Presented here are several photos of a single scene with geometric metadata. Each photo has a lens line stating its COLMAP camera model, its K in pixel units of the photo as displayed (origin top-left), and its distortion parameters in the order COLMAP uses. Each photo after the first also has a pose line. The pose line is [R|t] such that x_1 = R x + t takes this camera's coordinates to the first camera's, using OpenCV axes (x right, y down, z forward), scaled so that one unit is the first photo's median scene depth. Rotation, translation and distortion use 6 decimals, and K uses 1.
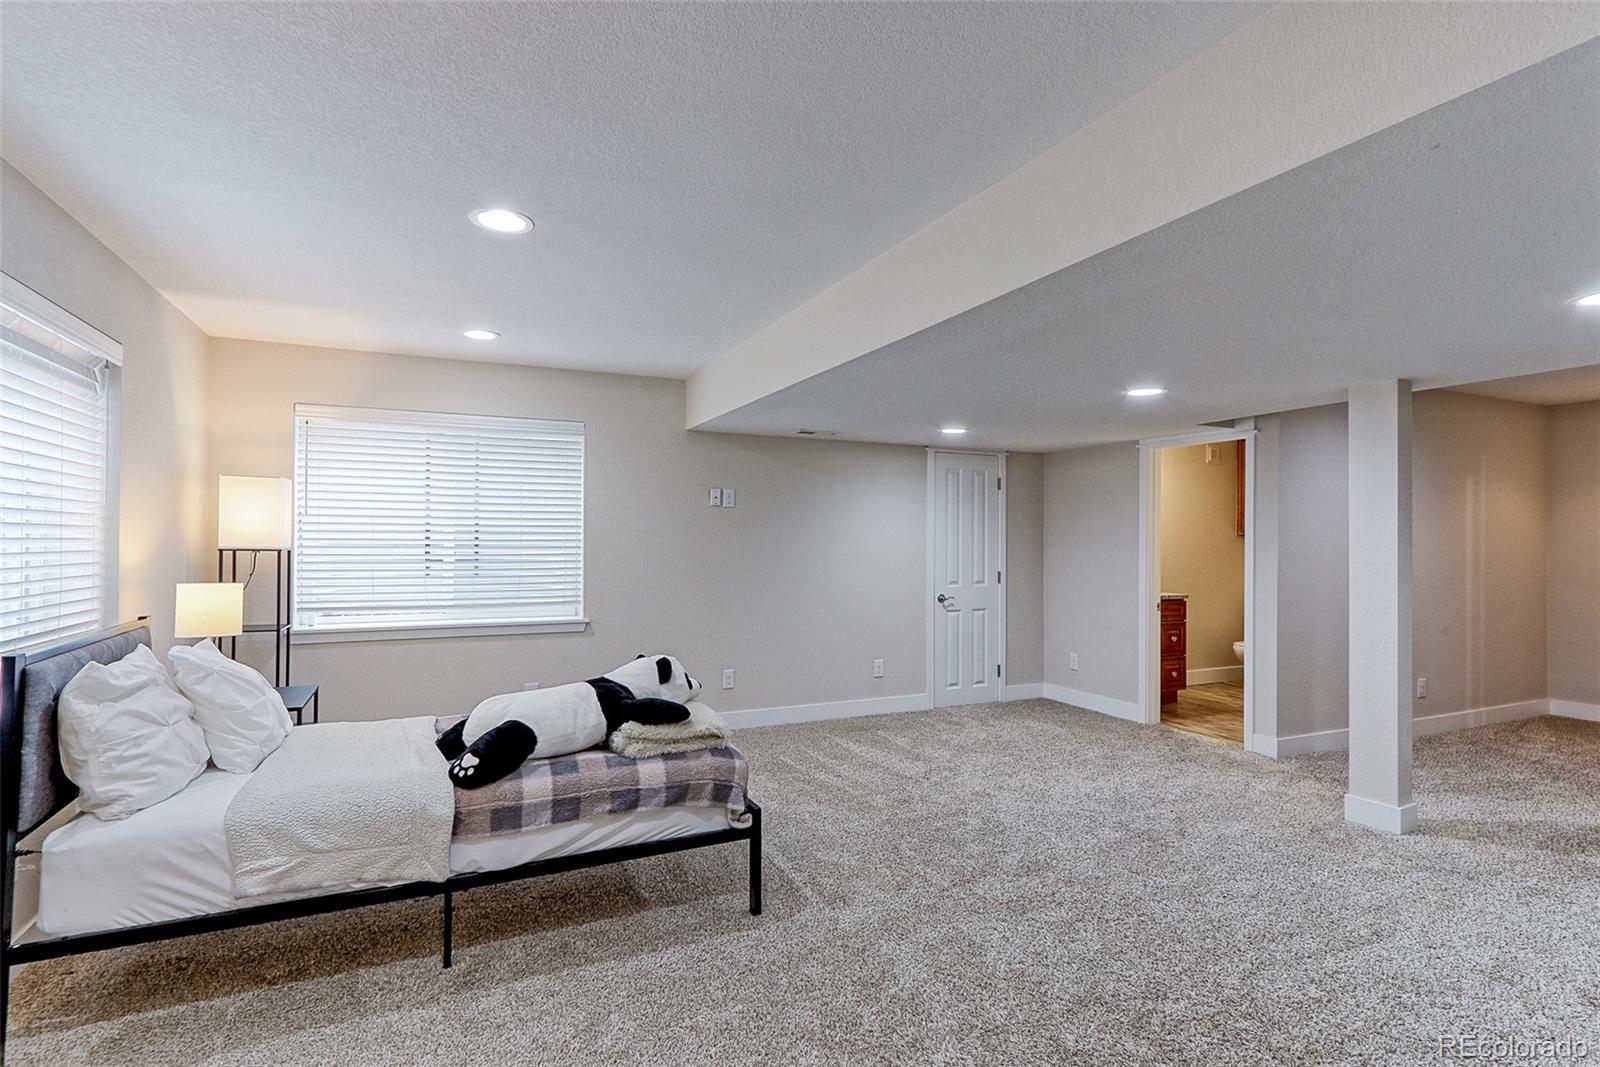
lens RADIAL K [[759.0, 0, 793.5], [0, 759.0, 533.7], [0, 0, 1]] dist [0.004599, 0.000941]
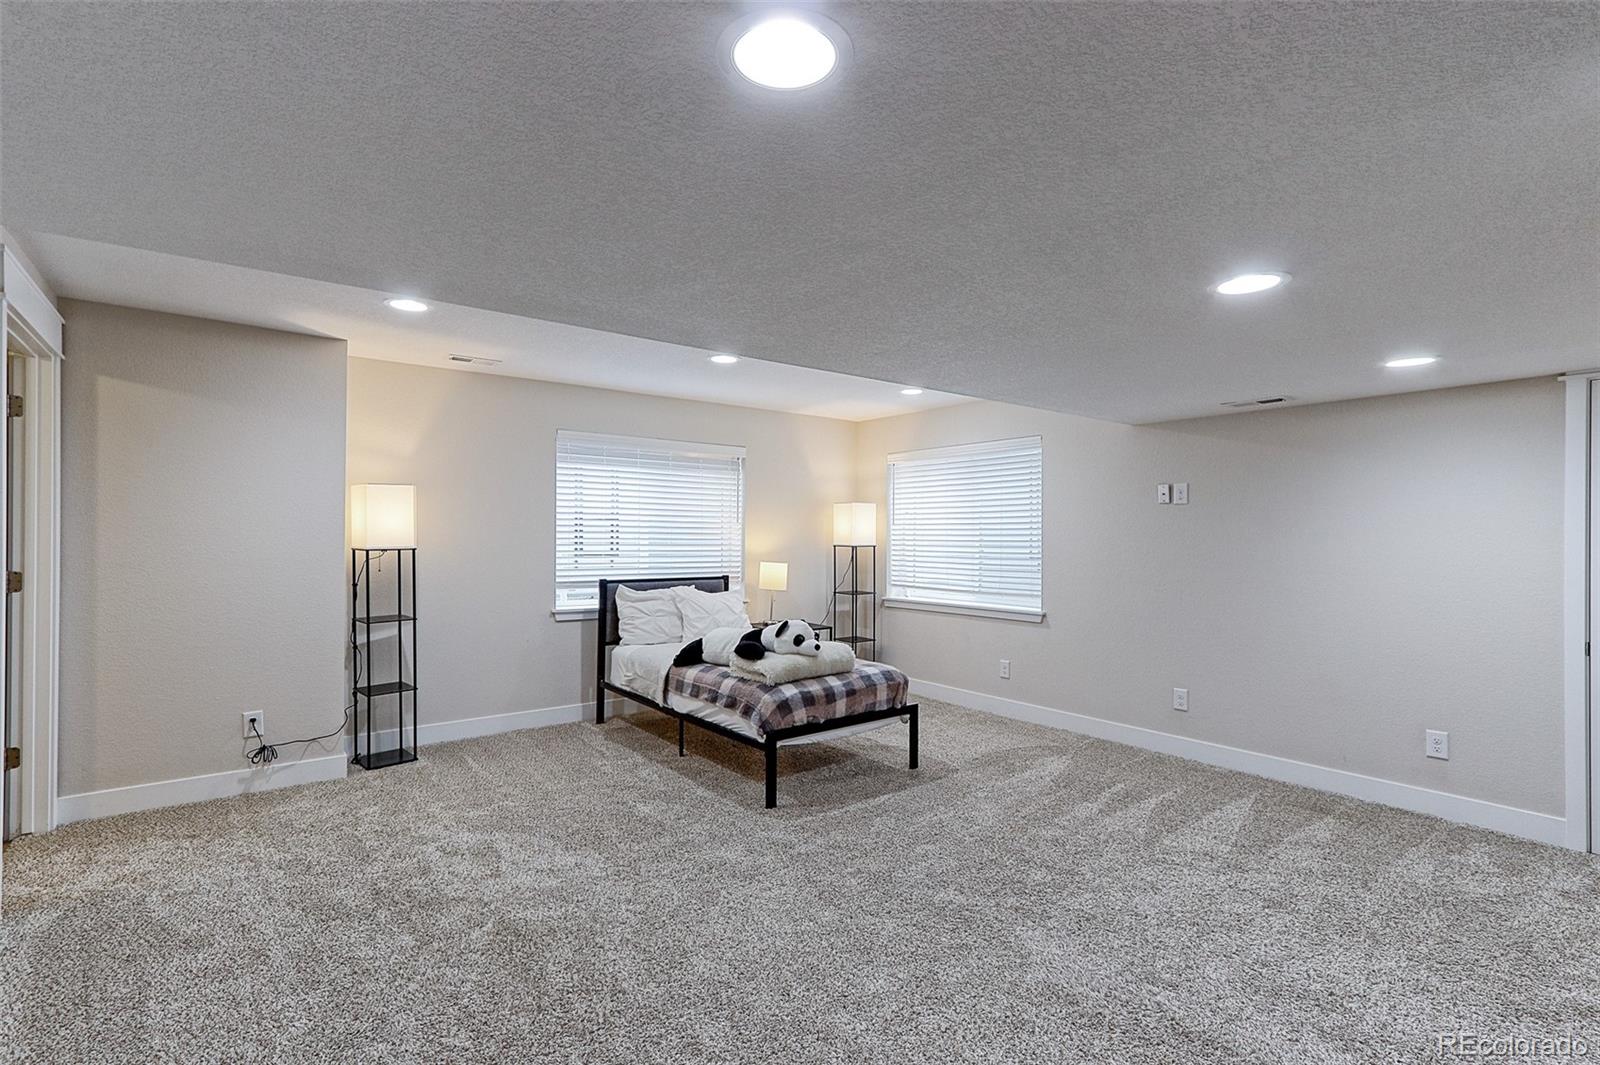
lens RADIAL K [[745.0, 0, 809.1], [0, 745.0, 537.0], [0, 0, 1]] dist [-0.002357, -0.000254]
pose [[0.240161, -0.004214, -0.970724, 0.827753], [0.003594, 0.999988, -0.003452, 0.005930], [0.970726, -0.002659, 0.240173, 0.477586]]
